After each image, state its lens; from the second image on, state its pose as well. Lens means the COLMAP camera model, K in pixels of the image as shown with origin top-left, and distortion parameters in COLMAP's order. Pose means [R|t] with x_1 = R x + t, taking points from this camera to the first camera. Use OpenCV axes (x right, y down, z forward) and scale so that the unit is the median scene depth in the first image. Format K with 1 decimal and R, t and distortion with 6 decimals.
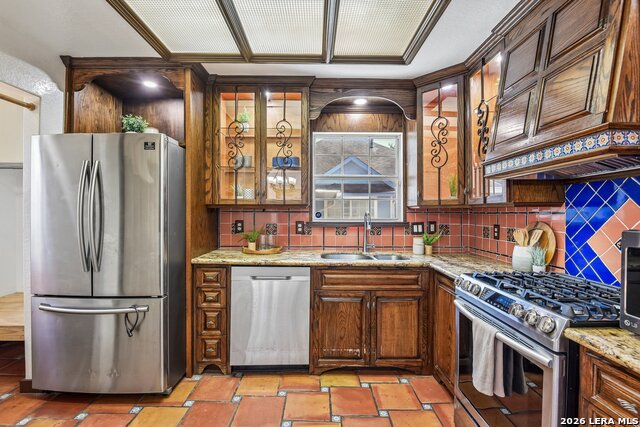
lens RADIAL K [[297.3, 0, 320.5], [0, 297.3, 213.7], [0, 0, 1]] dist [-0.016392, -0.002175]
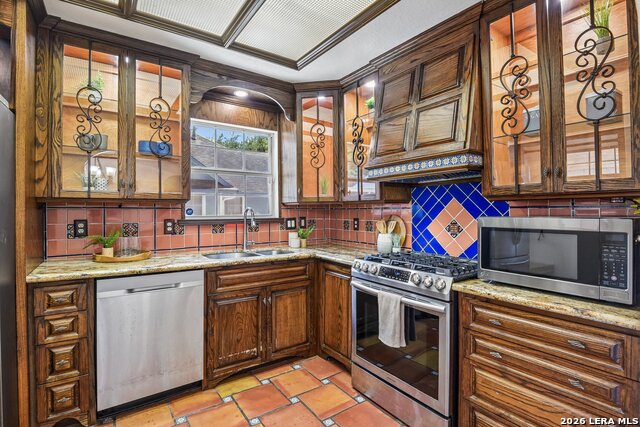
lens RADIAL K [[307.3, 0, 320.2], [0, 307.3, 210.9], [0, 0, 1]] dist [-0.010892, -0.005902]
pose [[0.826359, -0.005306, 0.563119, -0.266752], [0.007969, 0.999966, -0.002272, 0.008803], [-0.563088, 0.006365, 0.826372, 0.040661]]
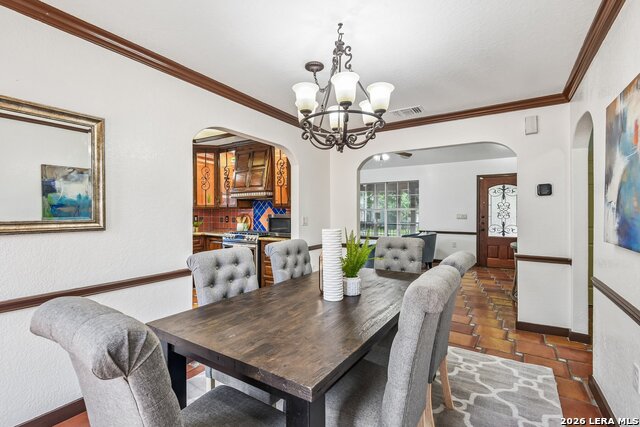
lens RADIAL K [[297.3, 0, 322.2], [0, 297.3, 212.8], [0, 0, 1]] dist [-0.016392, -0.002175]
pose [[0.545425, -0.002711, 0.838155, -1.025614], [0.005303, 0.999986, -0.000216, 0.017428], [-0.838143, 0.004562, 0.545432, -0.961743]]
